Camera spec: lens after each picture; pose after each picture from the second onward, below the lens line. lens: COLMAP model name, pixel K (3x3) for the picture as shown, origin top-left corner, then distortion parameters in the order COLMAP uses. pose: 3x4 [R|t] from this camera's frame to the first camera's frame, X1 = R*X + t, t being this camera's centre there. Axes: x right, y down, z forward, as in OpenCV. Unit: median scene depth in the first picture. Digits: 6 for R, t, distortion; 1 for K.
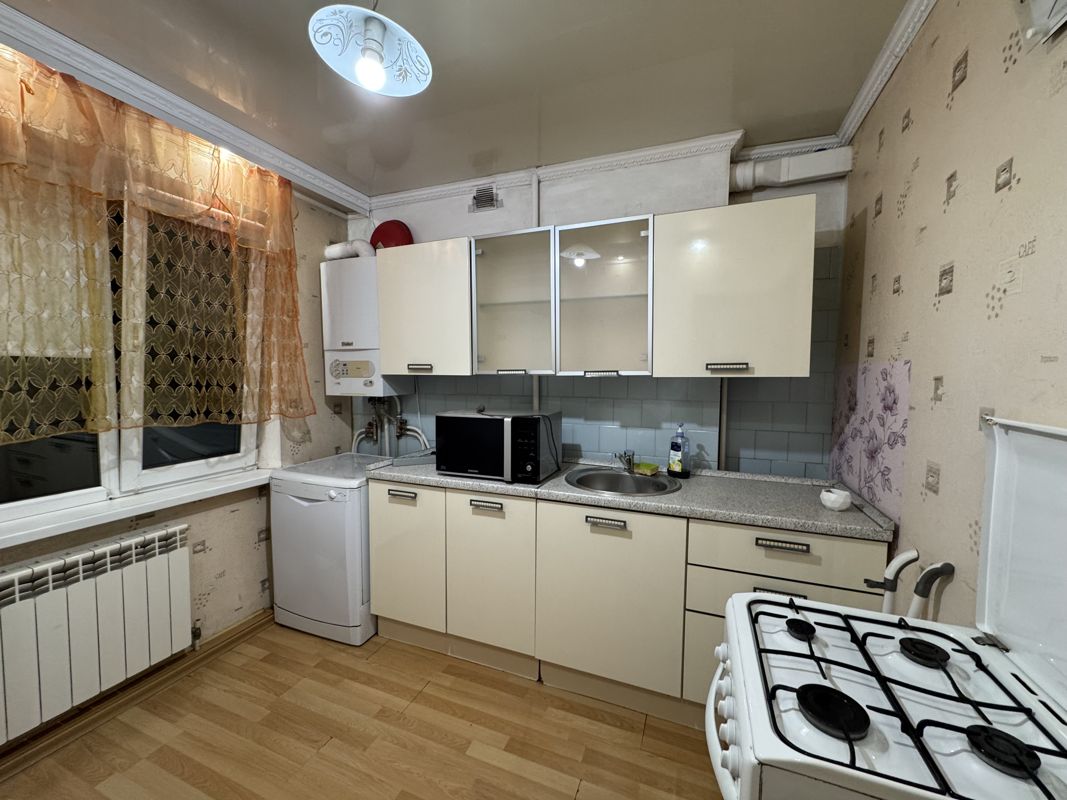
lens RADIAL K [[425.4, 0, 533.5], [0, 425.4, 400.0], [0, 0, 1]] dist [-0.001704, -0.000601]
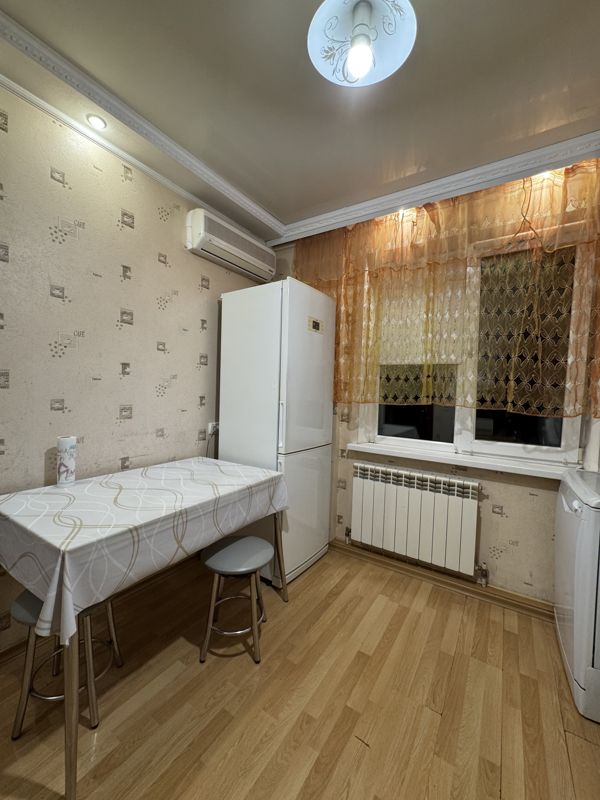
lens RADIAL K [[318.8, 0, 300.0], [0, 318.8, 400.0], [0, 0, 1]] dist [0.000113, 0.000215]
pose [[-0.186402, 0.018405, -0.982301, 0.267859], [-0.095587, 0.994741, 0.036777, 0.049008], [0.977813, 0.100751, -0.183662, 0.623044]]
